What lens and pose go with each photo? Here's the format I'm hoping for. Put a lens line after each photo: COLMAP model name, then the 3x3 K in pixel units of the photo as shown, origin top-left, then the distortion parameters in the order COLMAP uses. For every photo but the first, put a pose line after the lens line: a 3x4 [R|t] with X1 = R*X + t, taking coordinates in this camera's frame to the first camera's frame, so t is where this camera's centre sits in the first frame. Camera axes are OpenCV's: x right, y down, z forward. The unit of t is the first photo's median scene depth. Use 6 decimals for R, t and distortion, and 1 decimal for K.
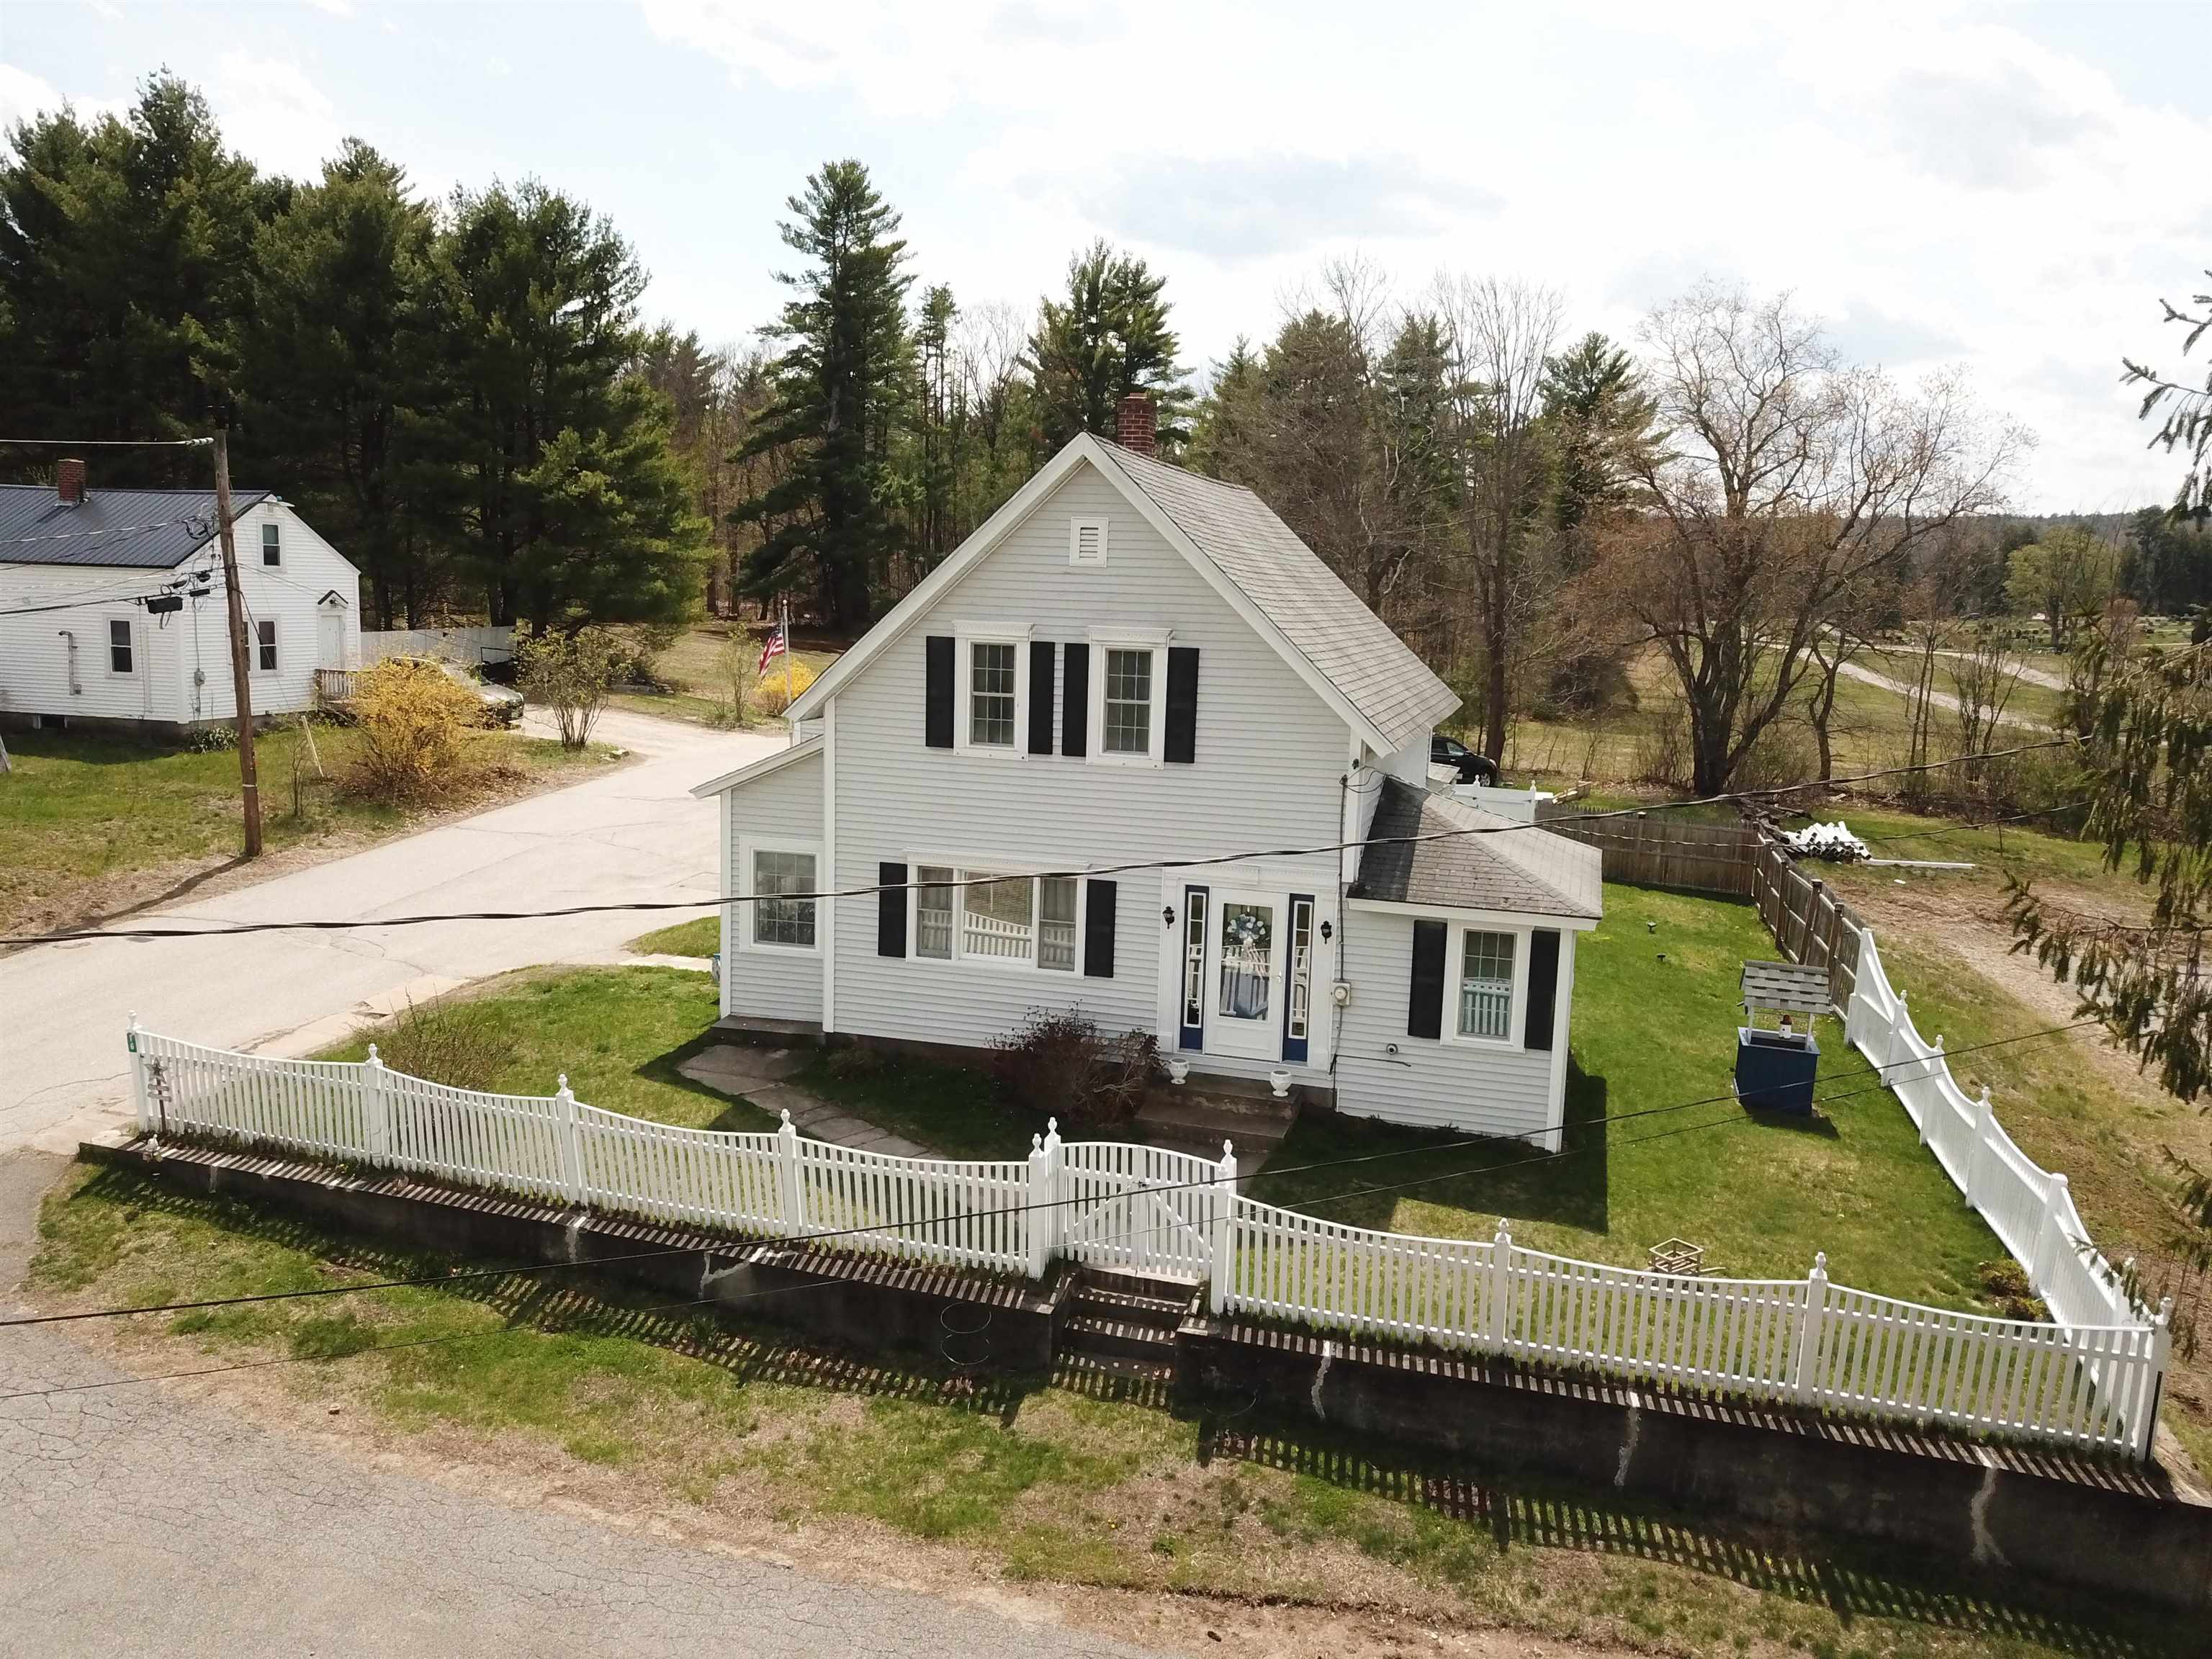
lens RADIAL K [[1675.0, 0, 1106.4], [0, 1675.0, 831.2], [0, 0, 1]] dist [-0.002804, 0.016972]
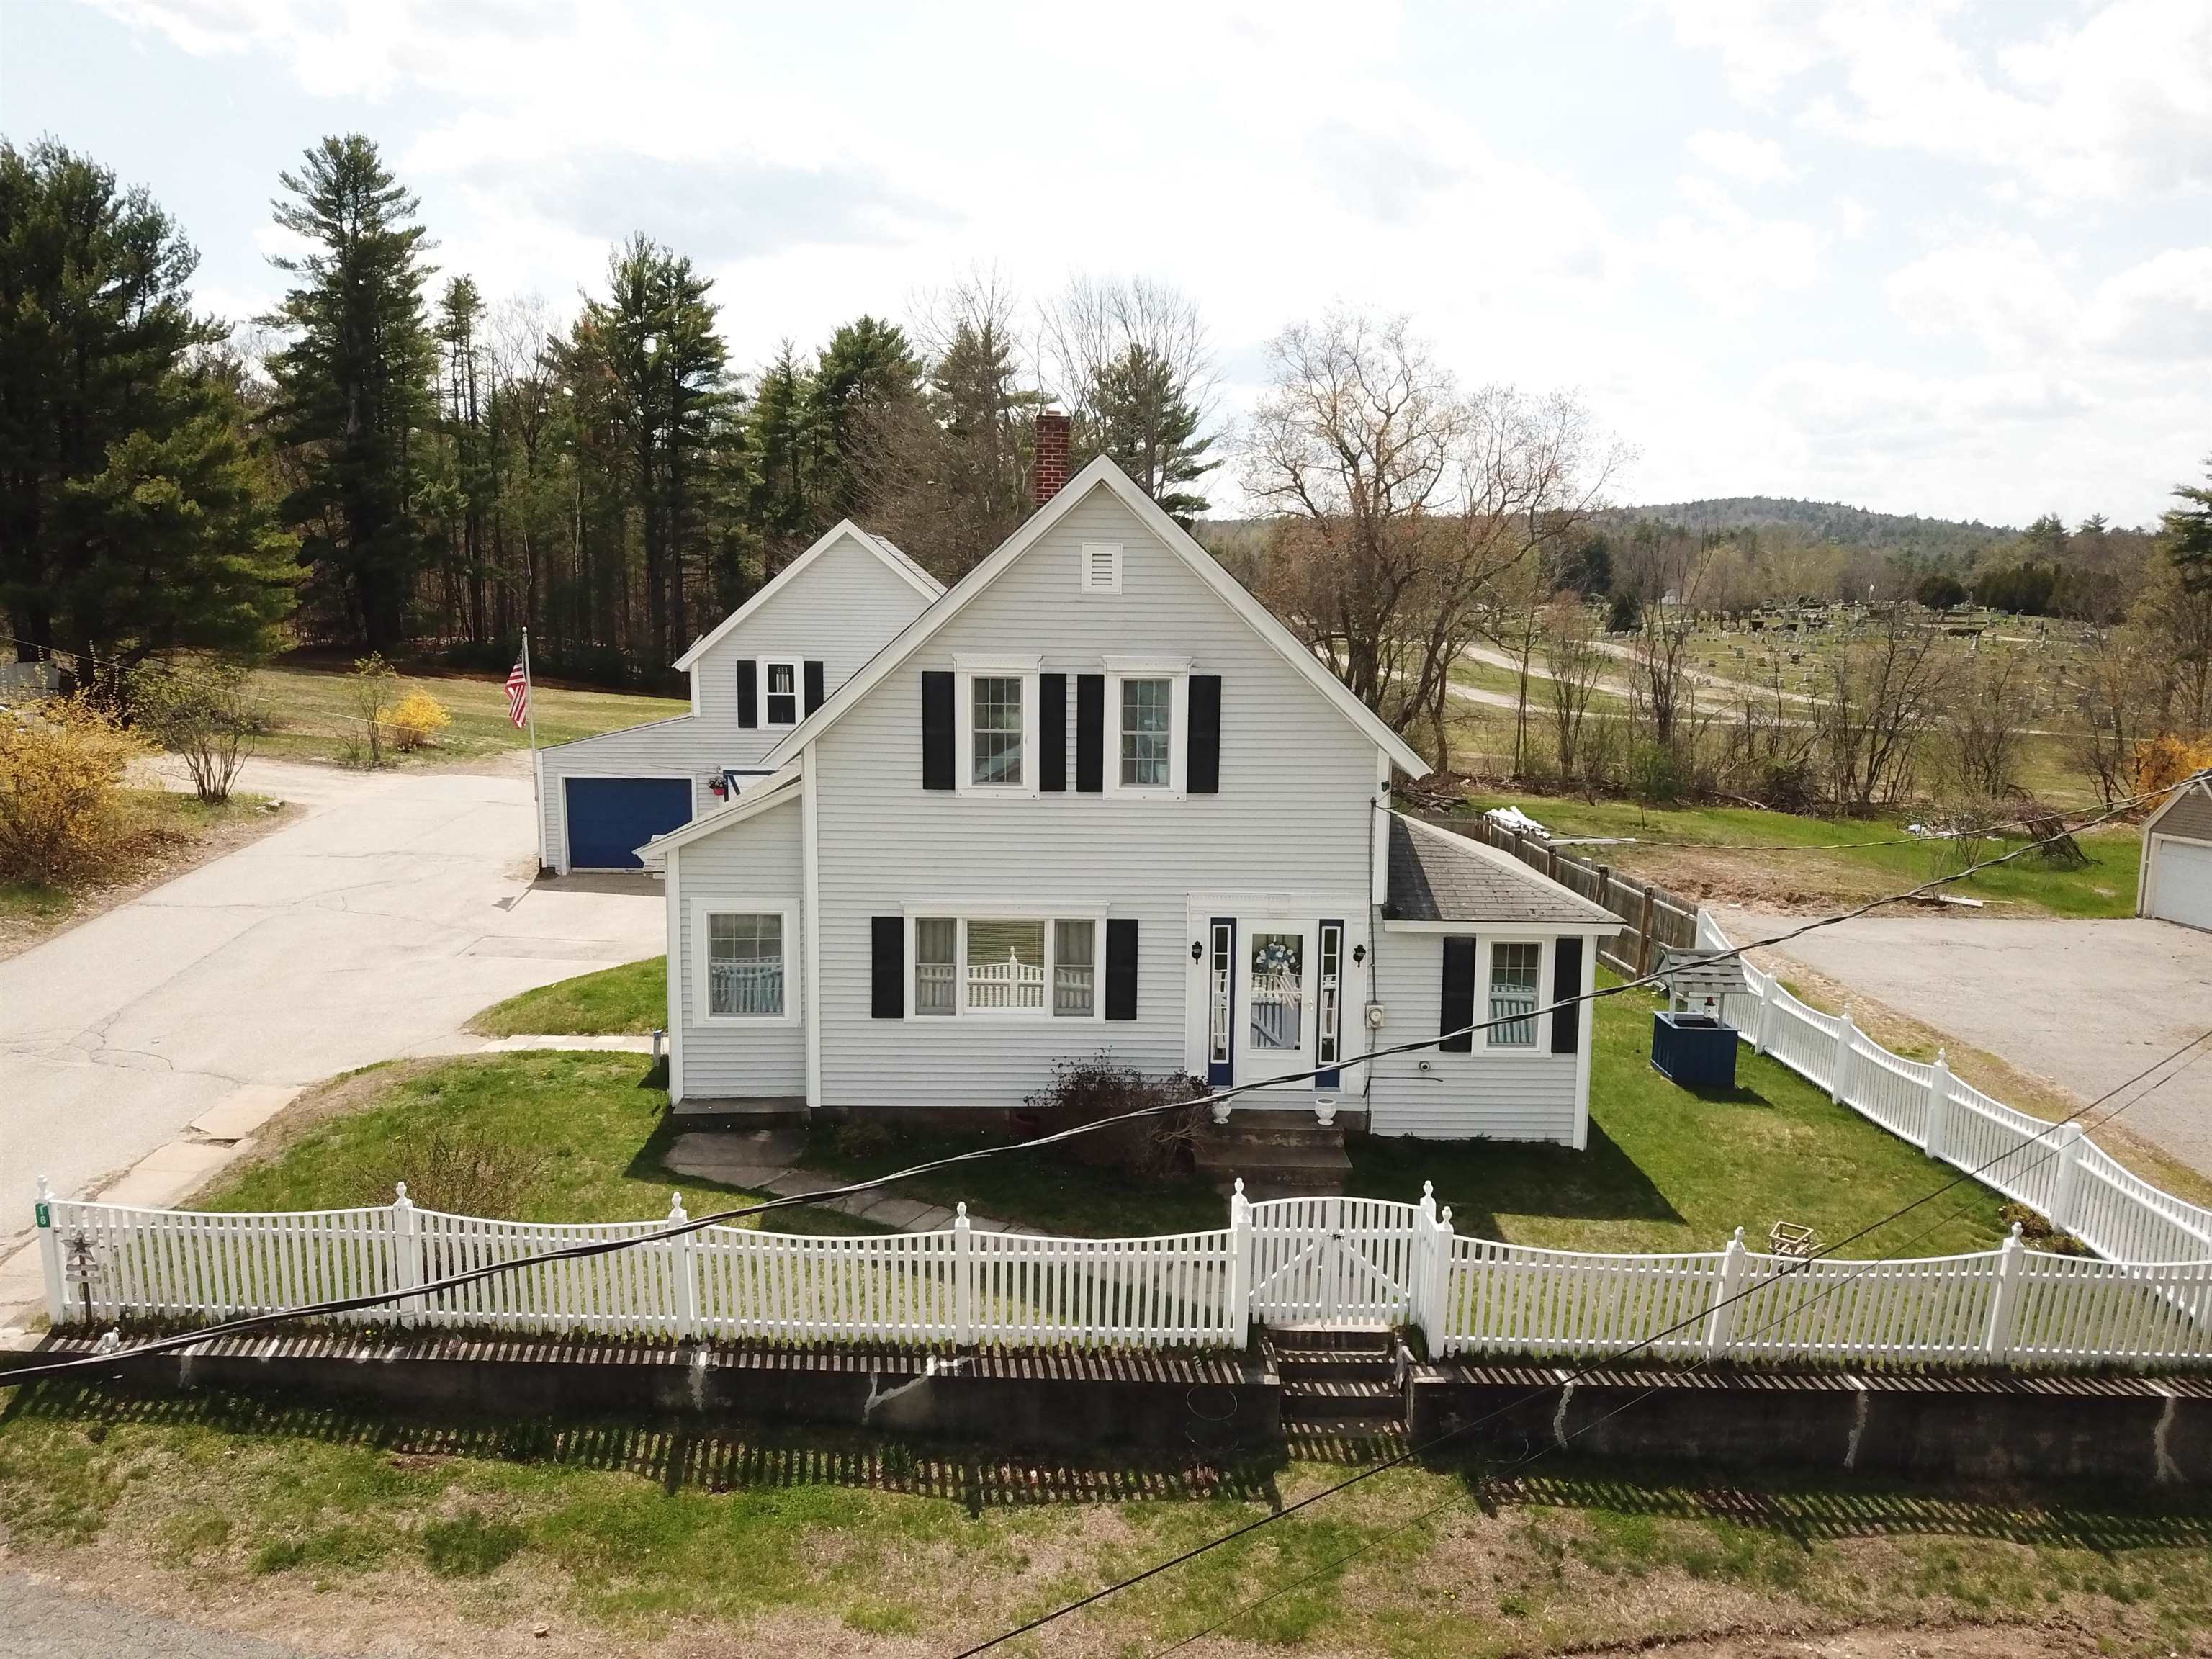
lens RADIAL K [[1675.0, 0, 1109.3], [0, 1675.0, 829.6], [0, 0, 1]] dist [-0.002804, 0.016972]
pose [[0.956782, -0.058128, 0.284938, -0.288607], [0.059020, 0.998242, 0.005464, -0.028643], [-0.284755, 0.011589, 0.958530, 0.083742]]
